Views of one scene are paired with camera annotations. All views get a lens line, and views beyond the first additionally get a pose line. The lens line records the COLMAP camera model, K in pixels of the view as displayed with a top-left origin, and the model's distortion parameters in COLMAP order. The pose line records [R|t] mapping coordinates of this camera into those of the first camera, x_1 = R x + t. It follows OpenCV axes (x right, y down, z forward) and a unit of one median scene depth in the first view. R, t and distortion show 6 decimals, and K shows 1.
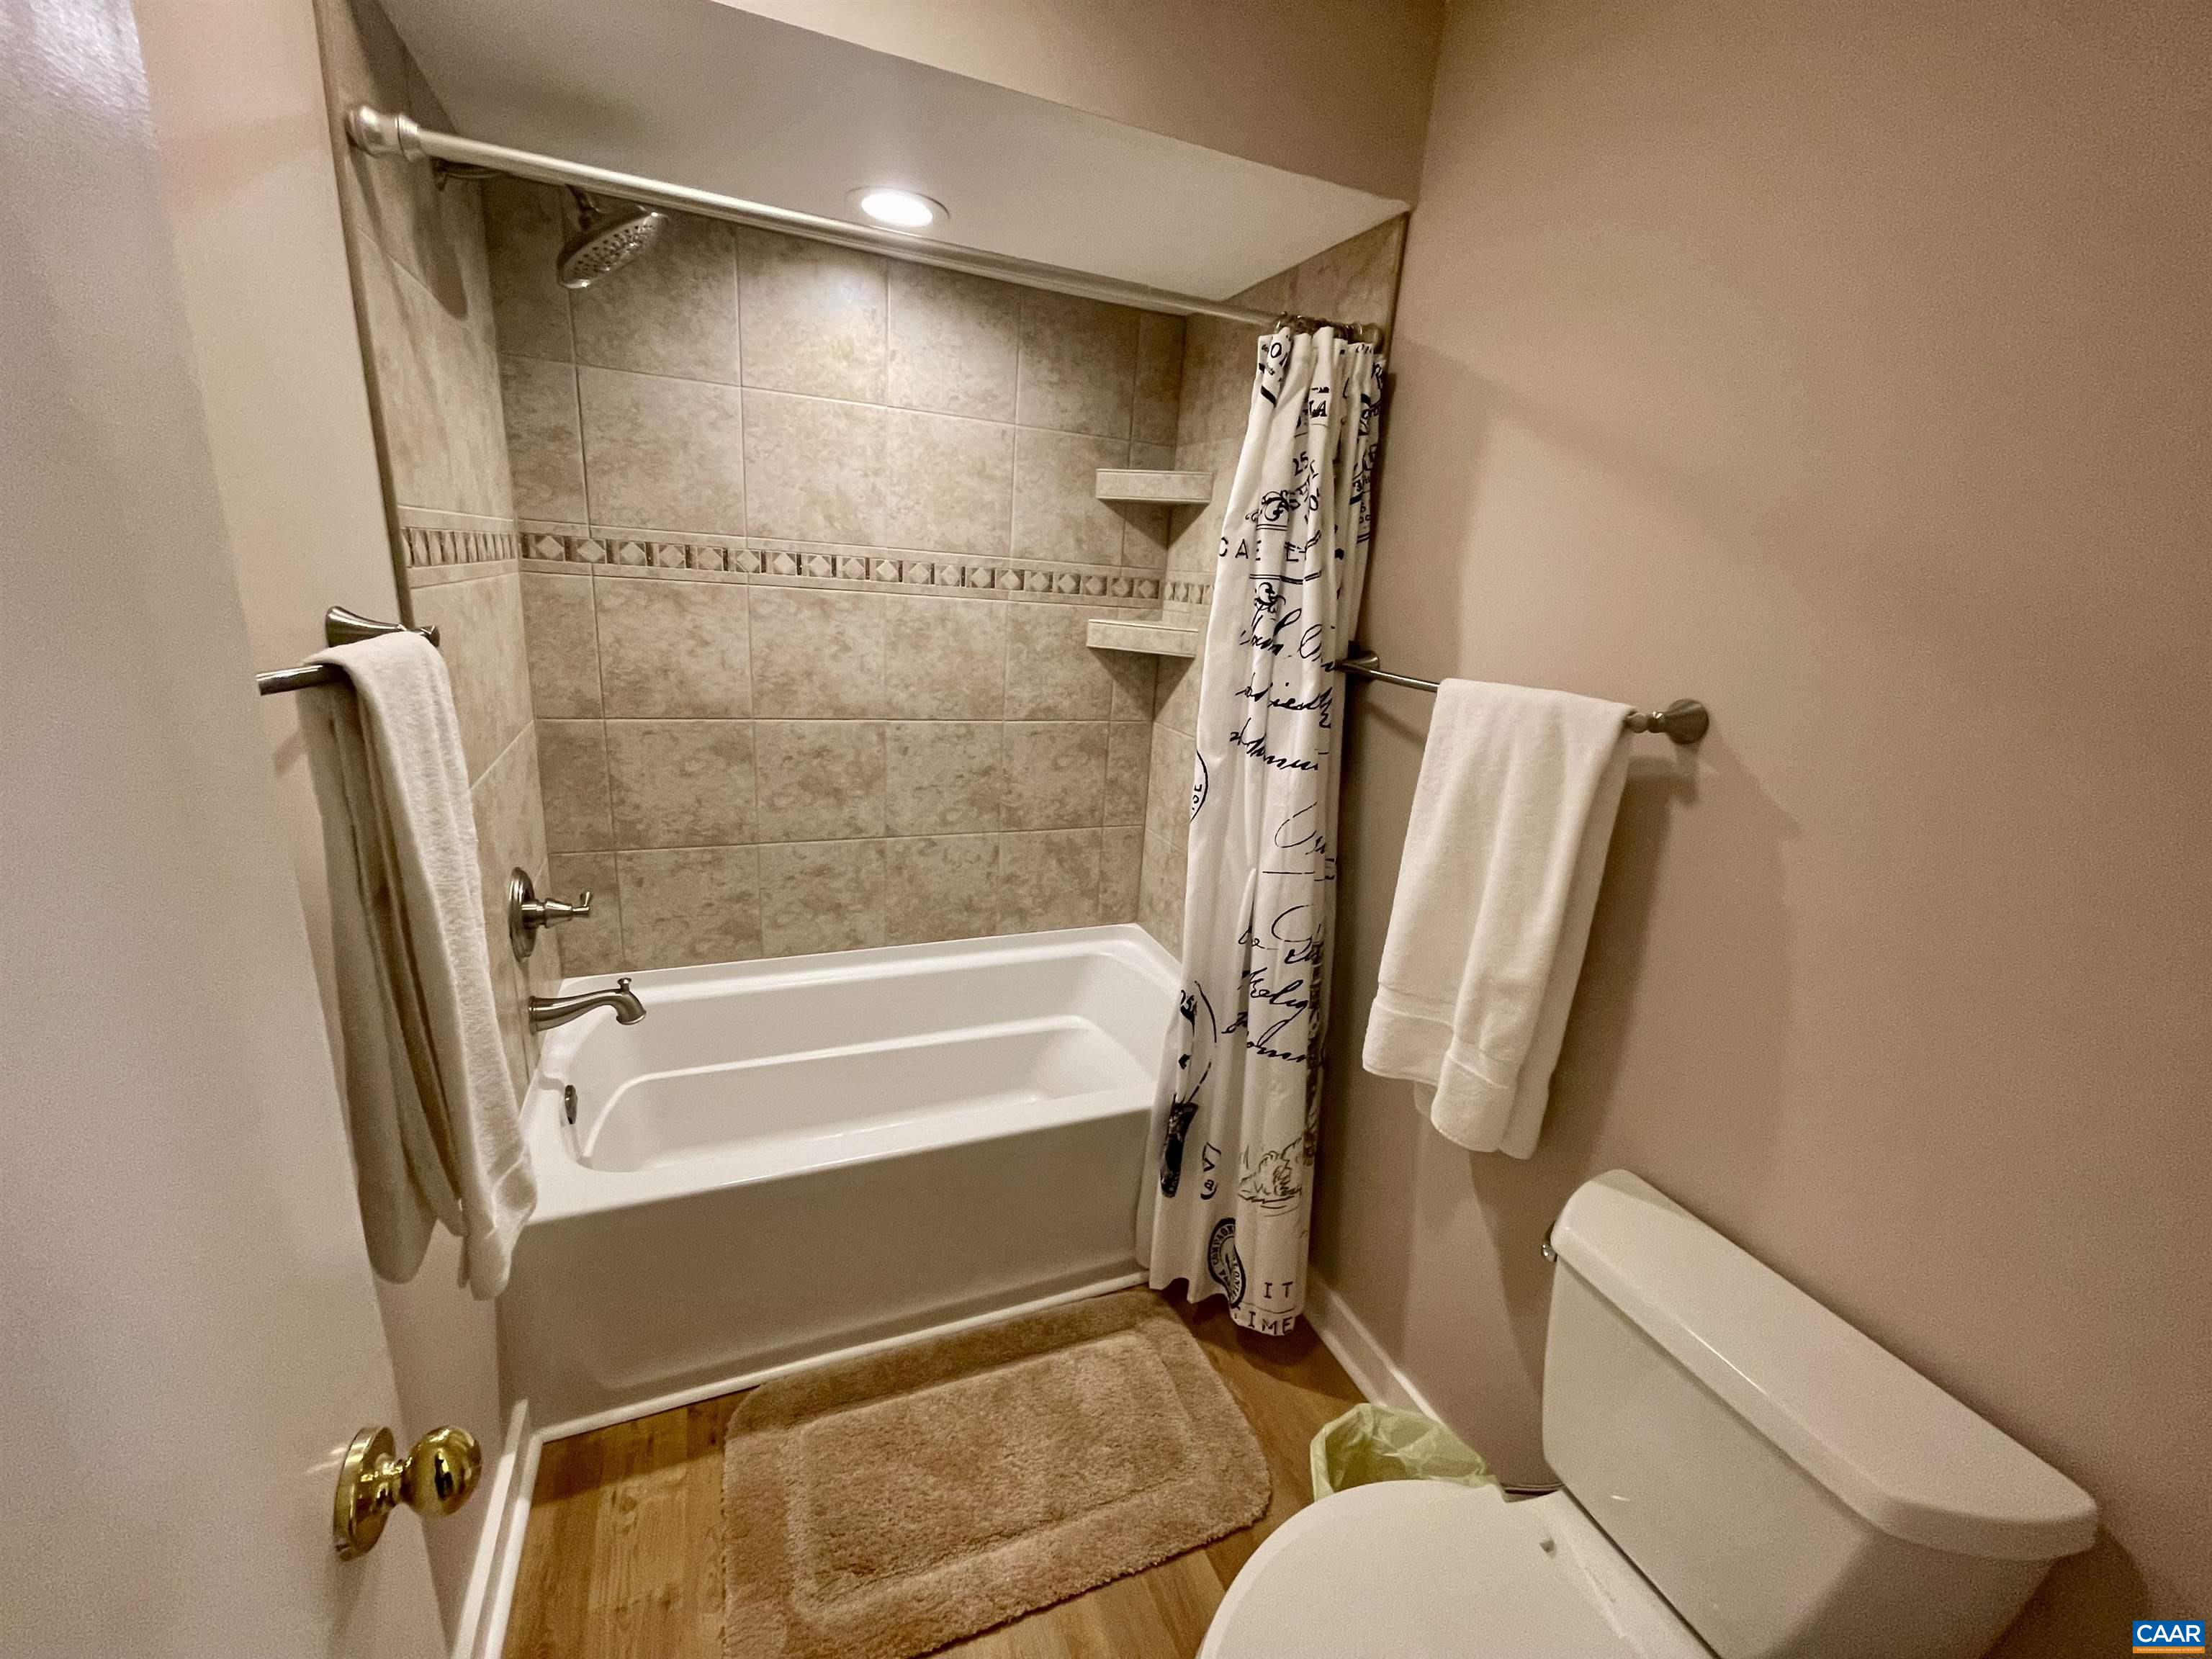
lens RADIAL K [[883.7, 0, 1106.0], [0, 883.7, 829.5], [0, 0, 1]] dist [0.000531, -0.000262]
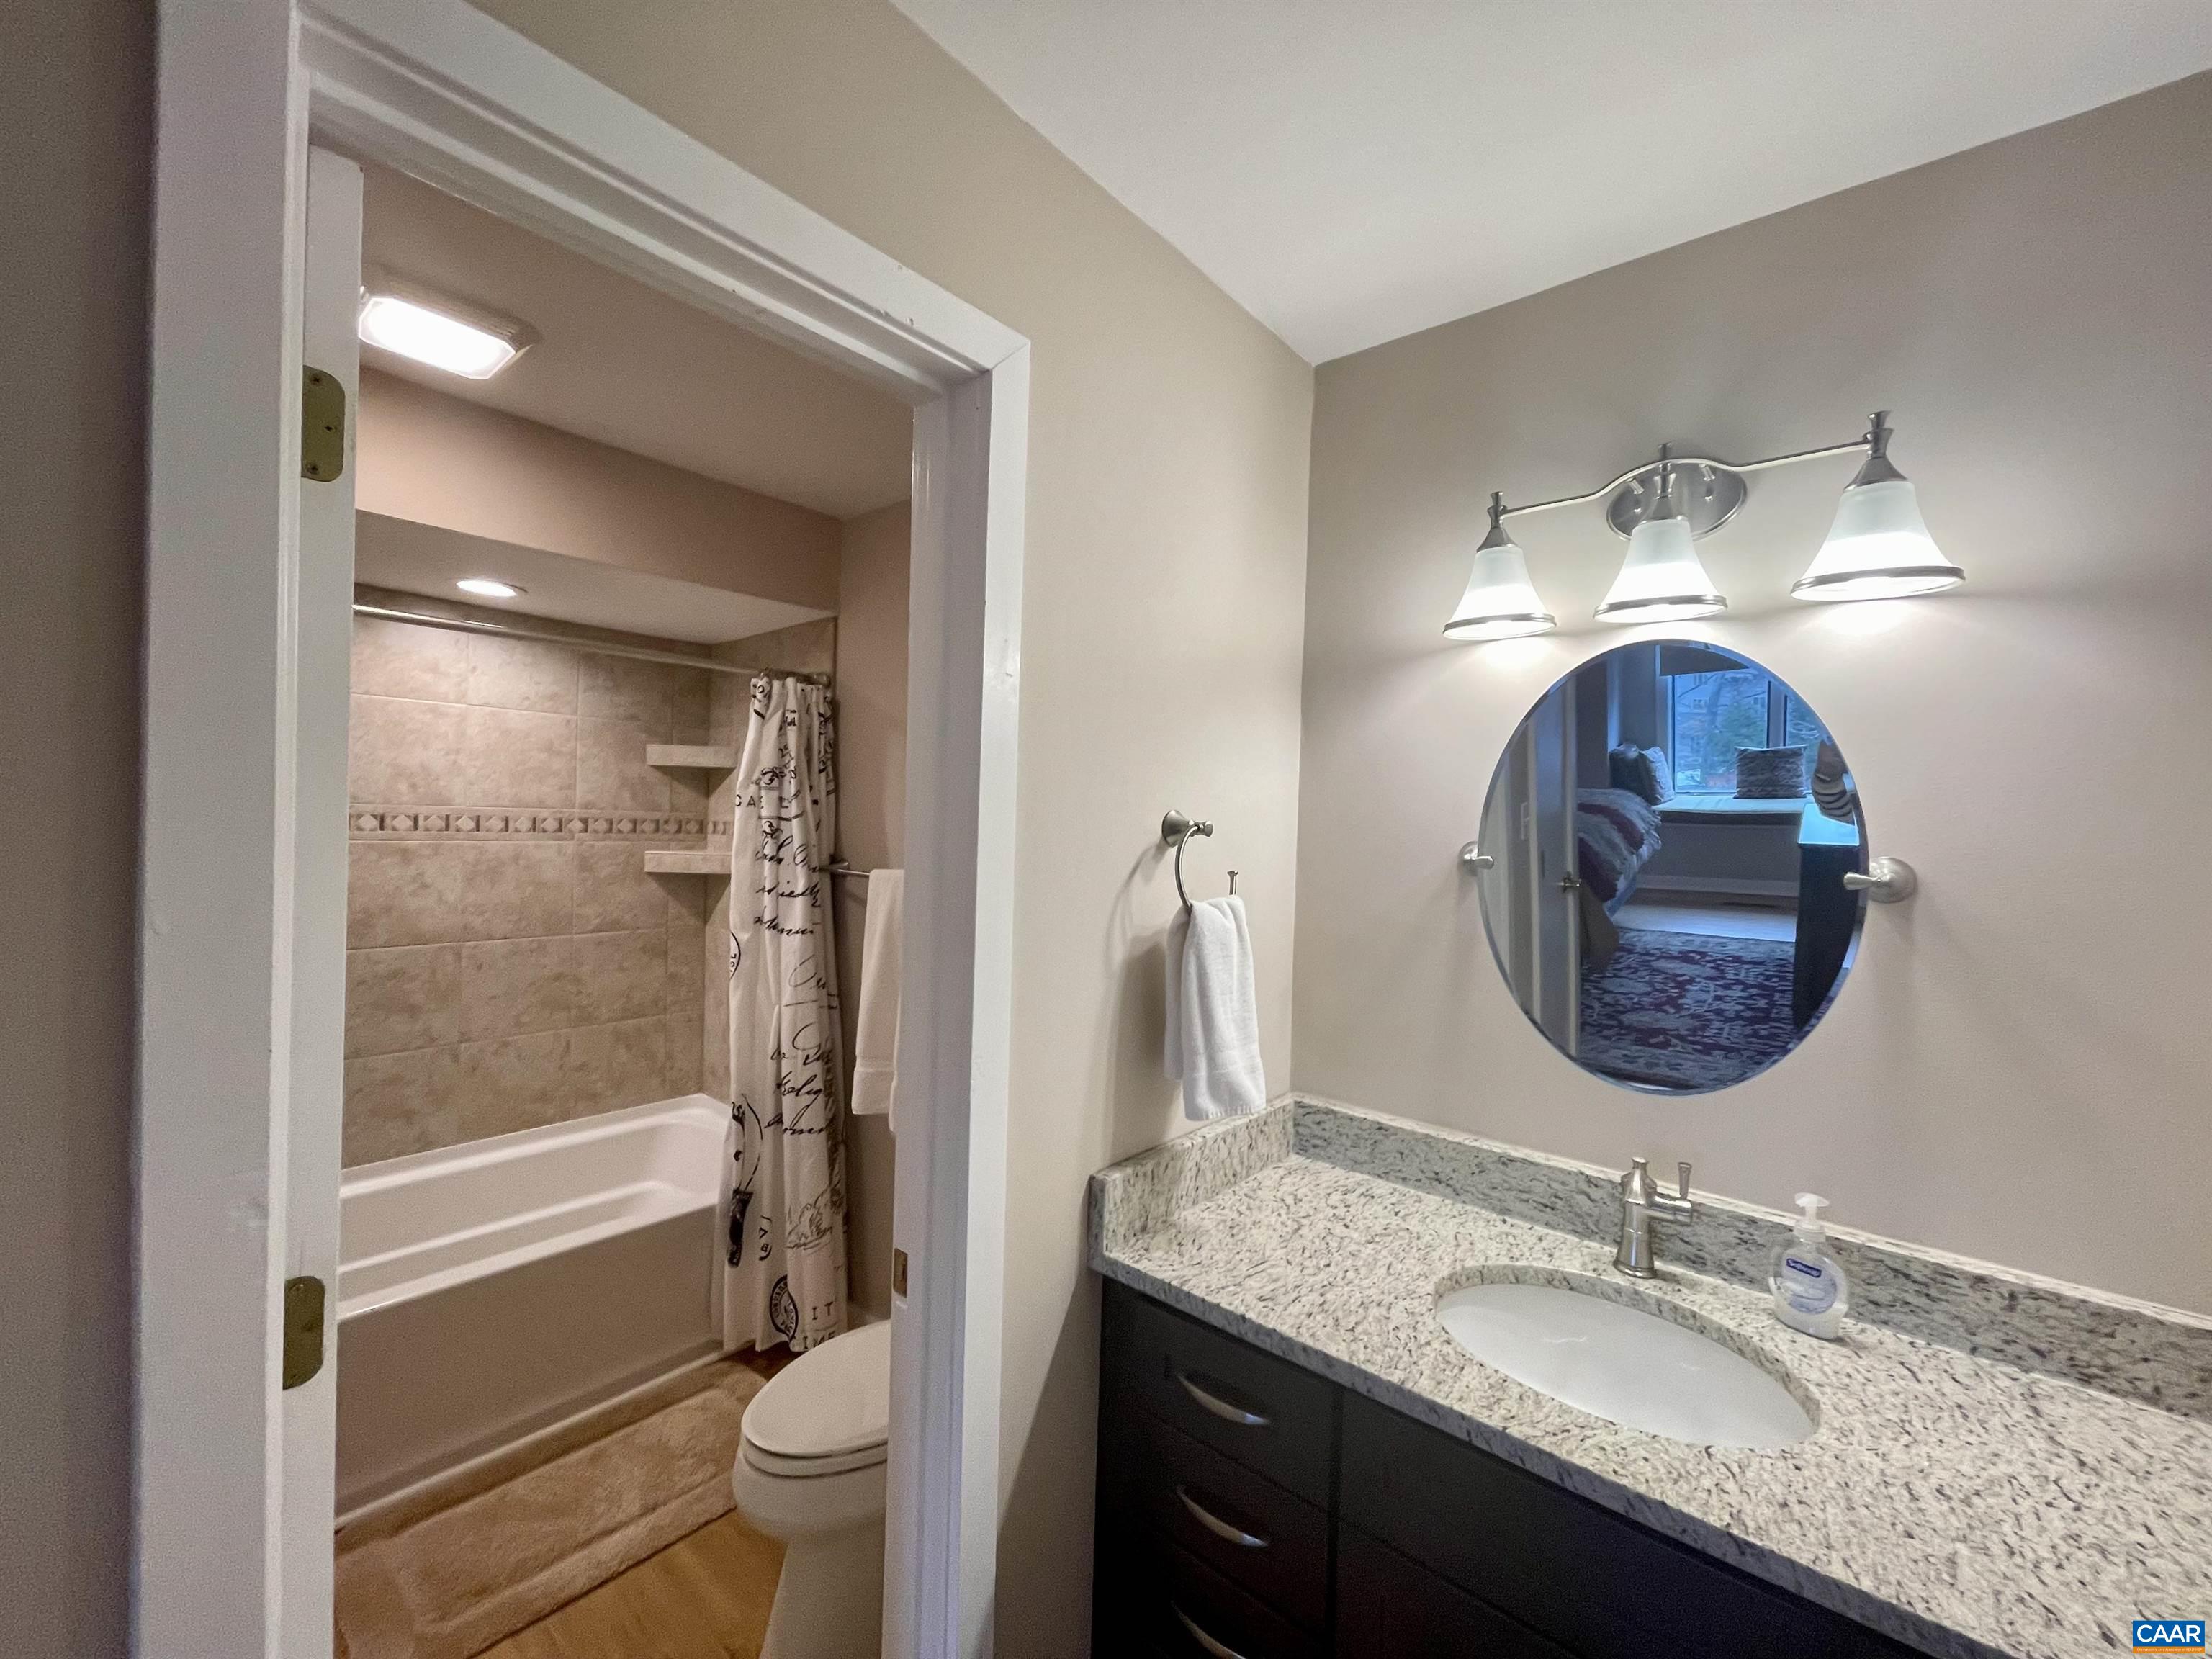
lens RADIAL K [[890.3, 0, 1098.5], [0, 890.3, 827.9], [0, 0, 1]] dist [-0.000212, -0.000054]
pose [[0.897775, -0.049319, 0.437684, 0.009389], [0.155950, 0.964932, -0.211153, 0.137622], [-0.411921, 0.257824, 0.873984, -0.539754]]
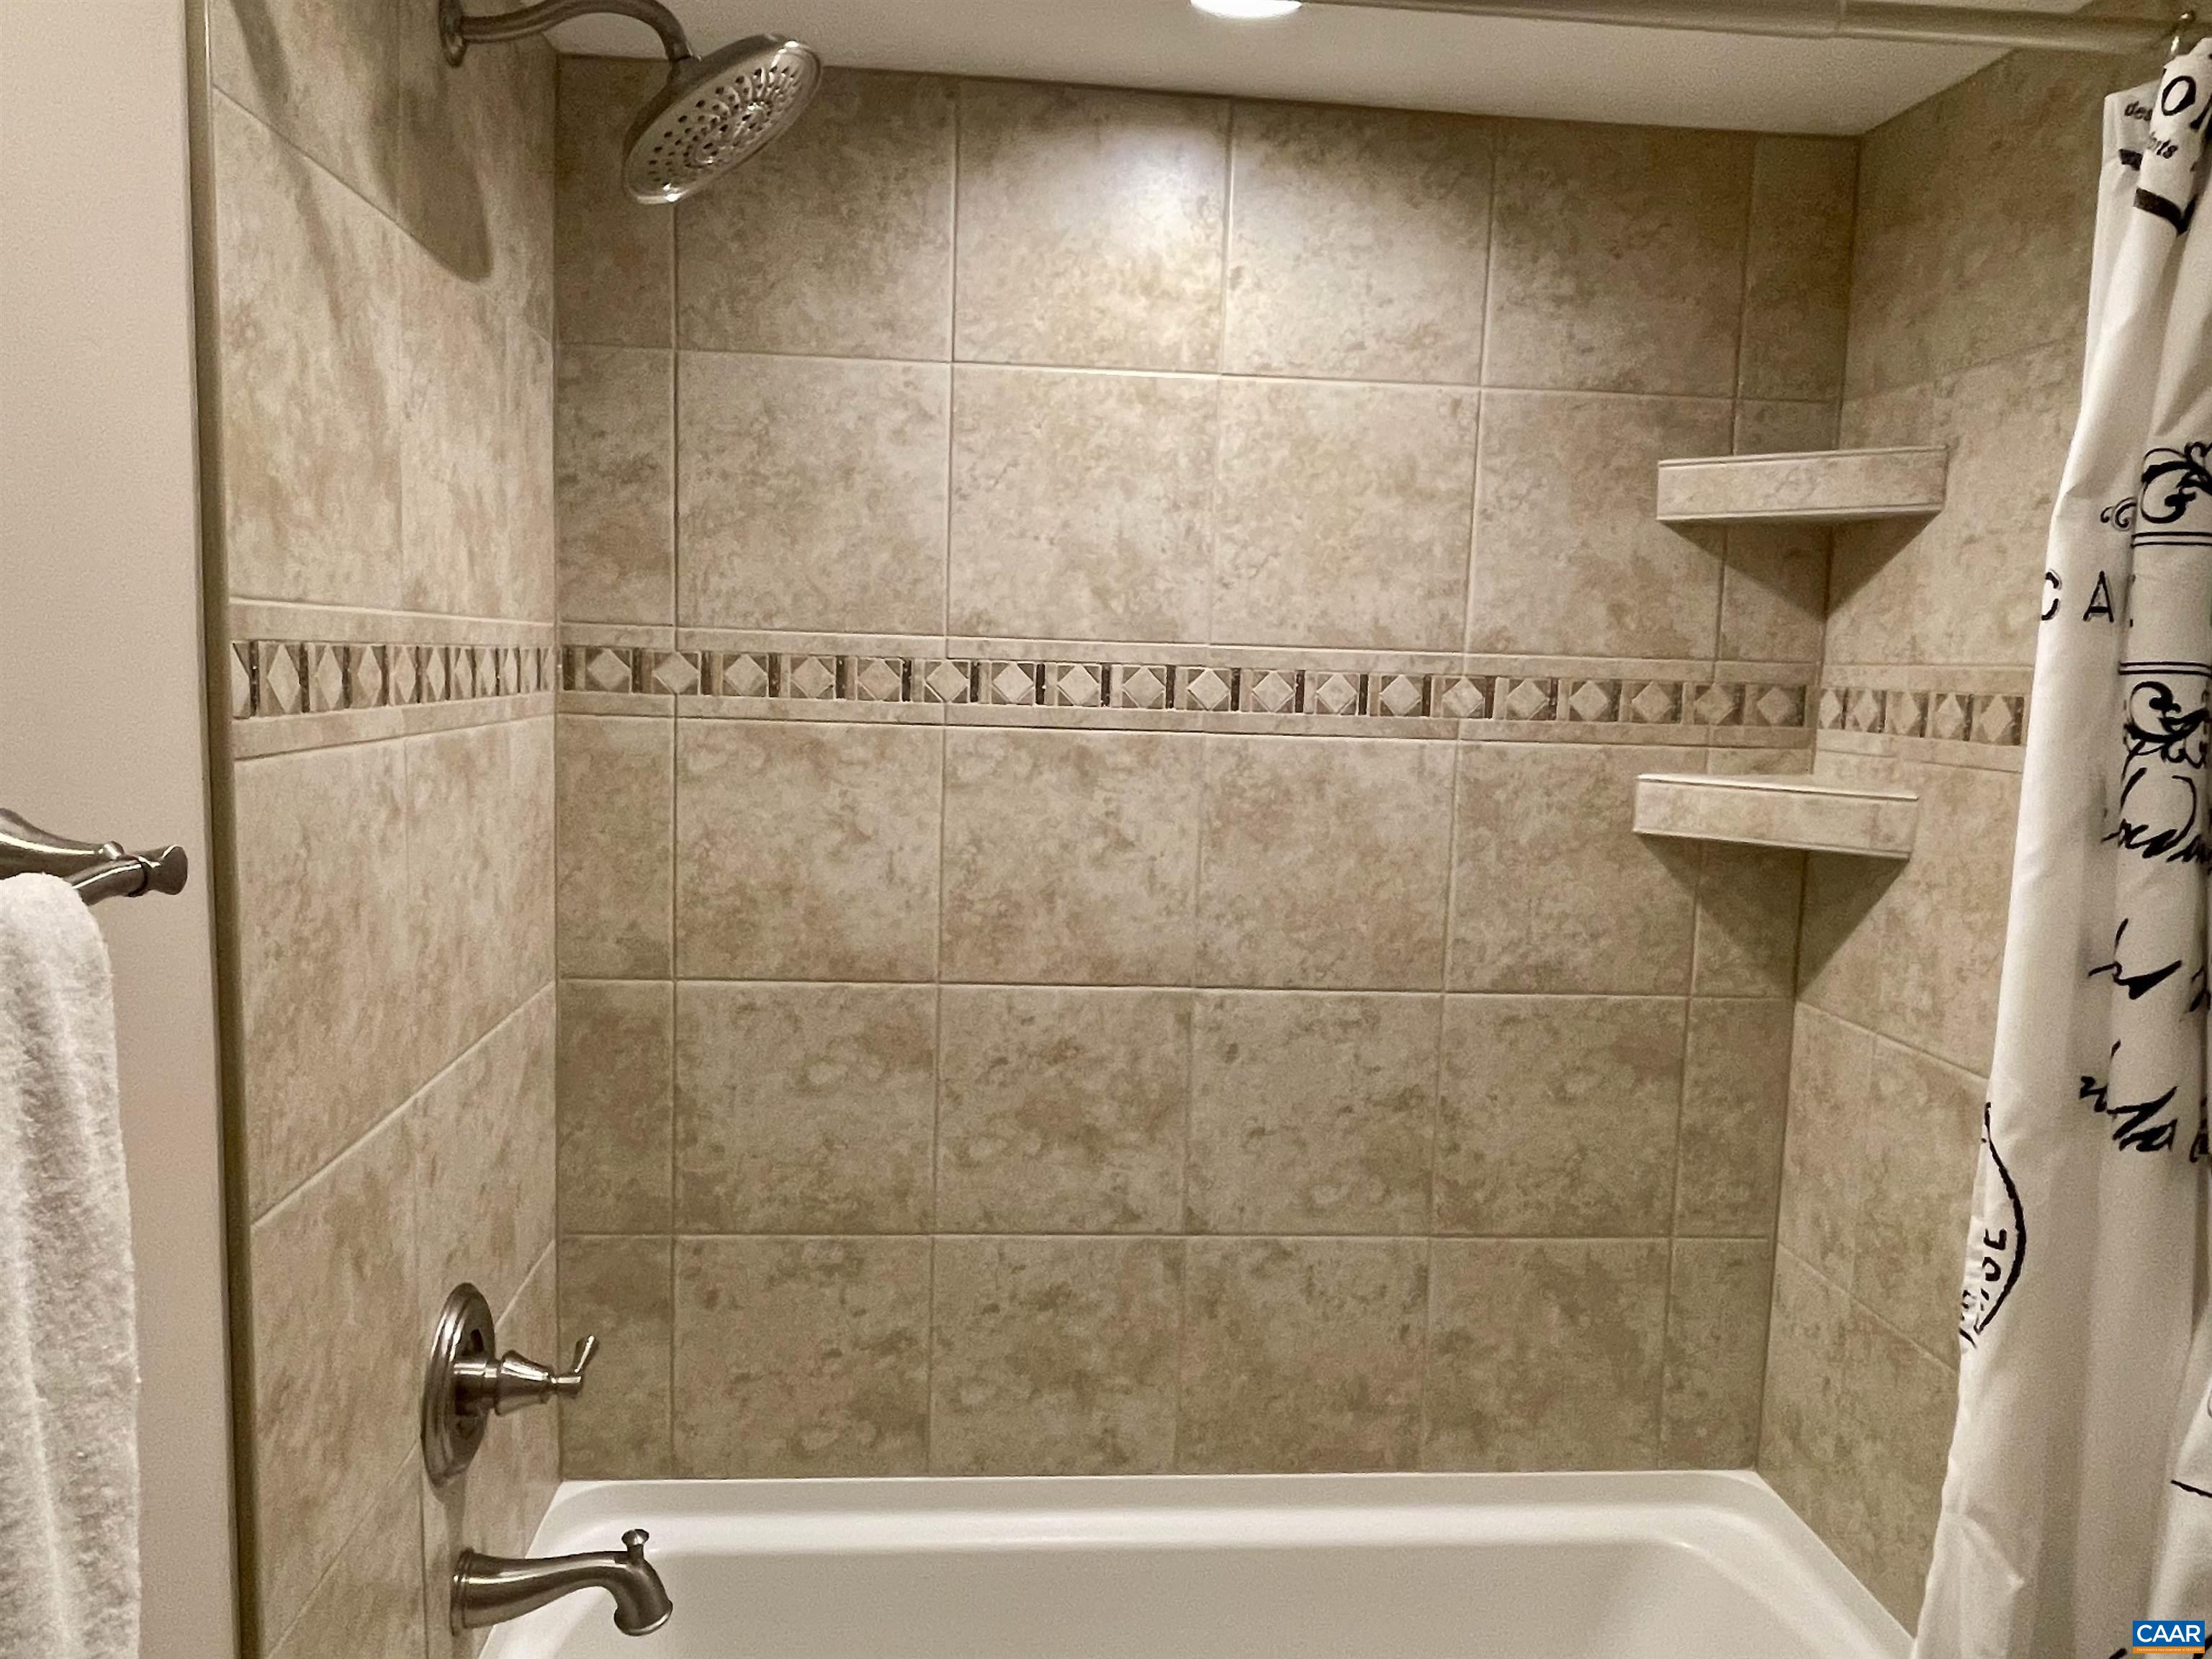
lens RADIAL K [[1568.4, 0, 1081.3], [0, 1568.4, 842.8], [0, 0, 1]] dist [0.079388, -0.162037]
pose [[0.946156, -0.004328, -0.323682, -0.034202], [-0.054852, 0.983307, -0.173487, -0.057068], [0.319029, 0.181900, 0.930125, 0.193244]]
